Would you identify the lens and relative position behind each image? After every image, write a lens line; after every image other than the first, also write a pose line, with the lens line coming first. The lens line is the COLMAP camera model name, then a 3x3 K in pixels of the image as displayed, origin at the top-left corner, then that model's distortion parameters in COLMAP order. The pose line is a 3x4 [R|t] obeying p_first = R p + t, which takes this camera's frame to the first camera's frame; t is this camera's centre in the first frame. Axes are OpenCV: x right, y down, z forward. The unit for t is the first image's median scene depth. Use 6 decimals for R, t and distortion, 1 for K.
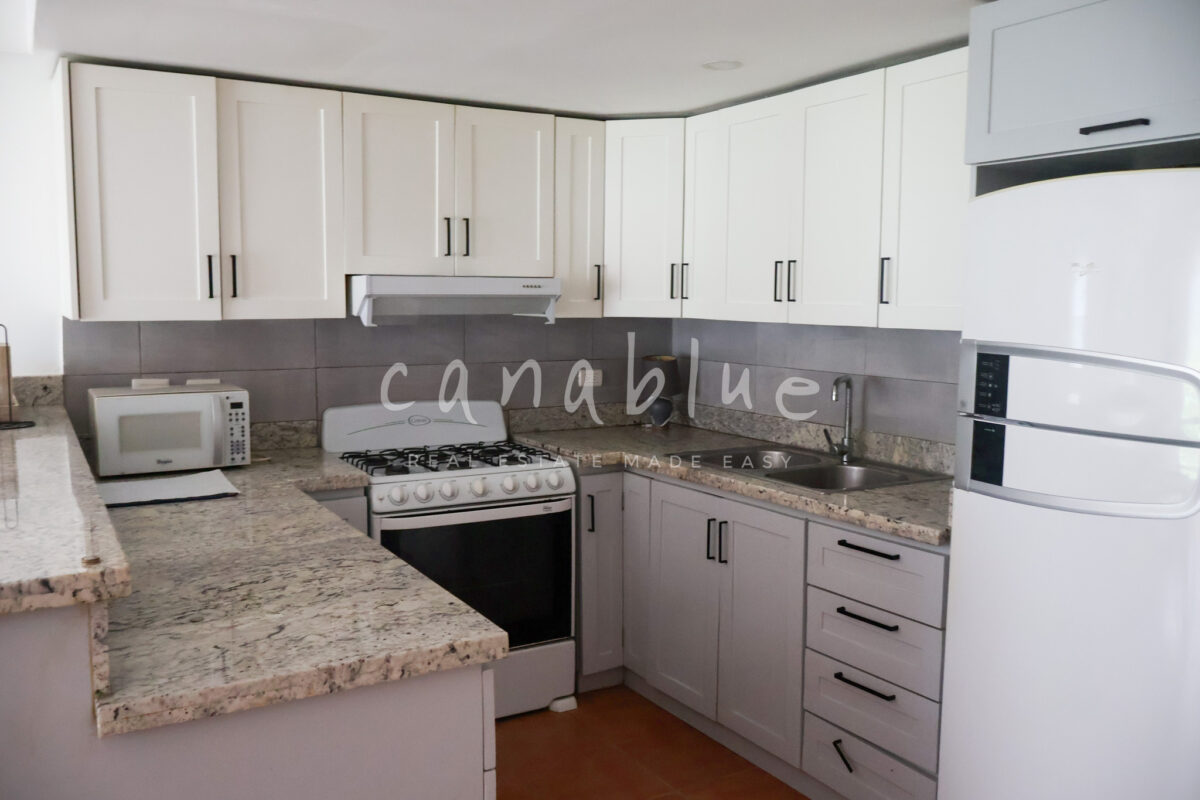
lens RADIAL K [[1004.4, 0, 600.0], [0, 1004.4, 400.0], [0, 0, 1]] dist [0.002328, -0.000977]
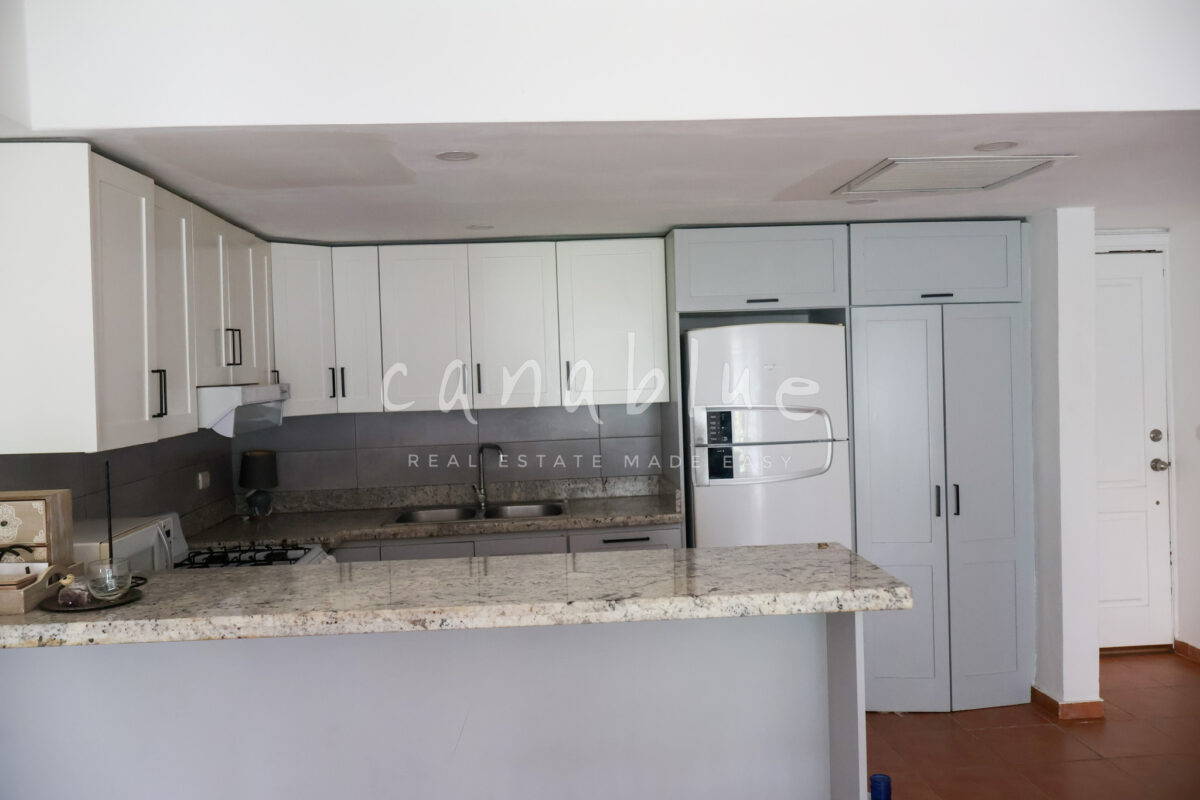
lens RADIAL K [[1000.9, 0, 599.1], [0, 1000.9, 385.5], [0, 0, 1]] dist [-0.000309, -0.001991]
pose [[0.446129, -0.038921, 0.894122, -1.057700], [0.129464, 0.991352, -0.021443, -0.062054], [-0.885555, 0.125323, 0.447310, 0.253432]]
